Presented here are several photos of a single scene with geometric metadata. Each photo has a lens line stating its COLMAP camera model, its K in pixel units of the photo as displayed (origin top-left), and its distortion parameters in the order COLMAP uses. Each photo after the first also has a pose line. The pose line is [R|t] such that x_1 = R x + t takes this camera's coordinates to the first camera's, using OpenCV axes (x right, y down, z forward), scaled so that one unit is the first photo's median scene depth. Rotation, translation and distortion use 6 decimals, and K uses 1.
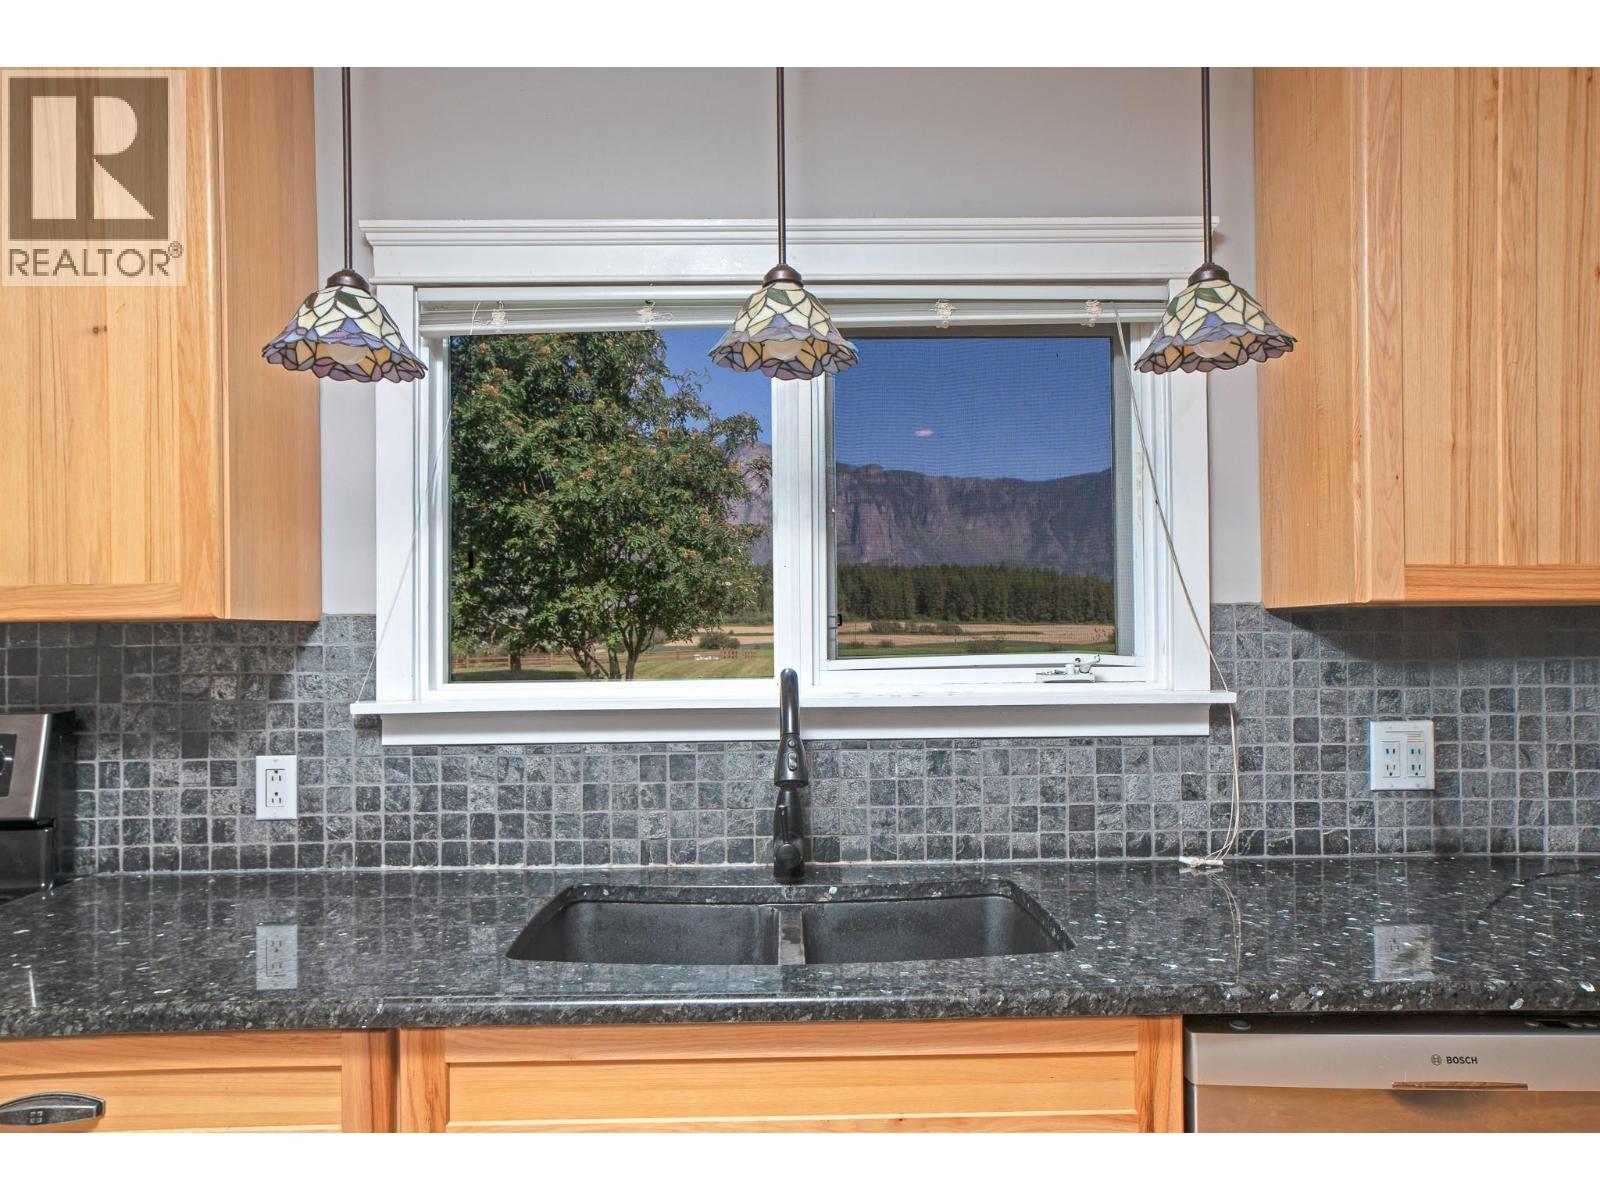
lens RADIAL K [[1024.7, 0, 791.3], [0, 1024.7, 628.5], [0, 0, 1]] dist [0.002328, 0.002783]
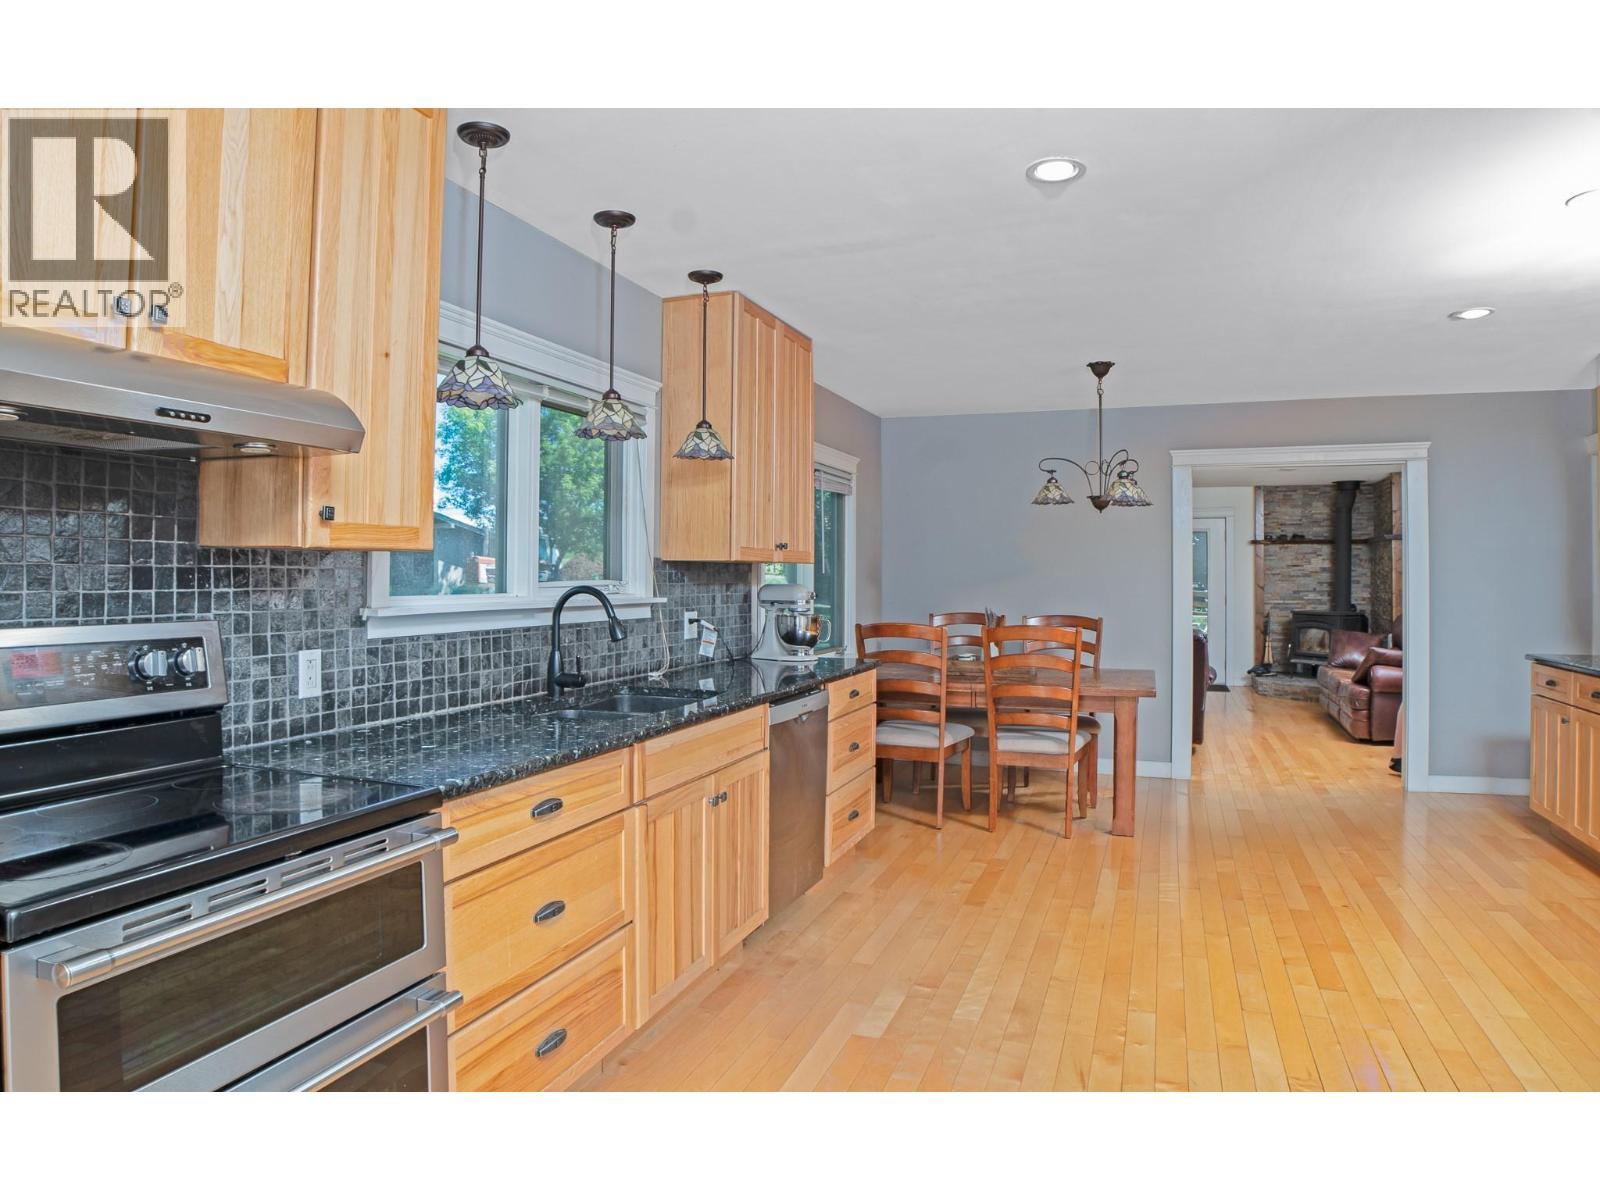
lens RADIAL K [[1016.5, 0, 799.7], [0, 1016.5, 552.4], [0, 0, 1]] dist [-0.082394, -0.000043]
pose [[0.343057, 0.034505, 0.938681, -1.514126], [-0.021792, 0.999348, -0.028771, 0.019583], [-0.939062, -0.010585, 0.343586, -0.051156]]
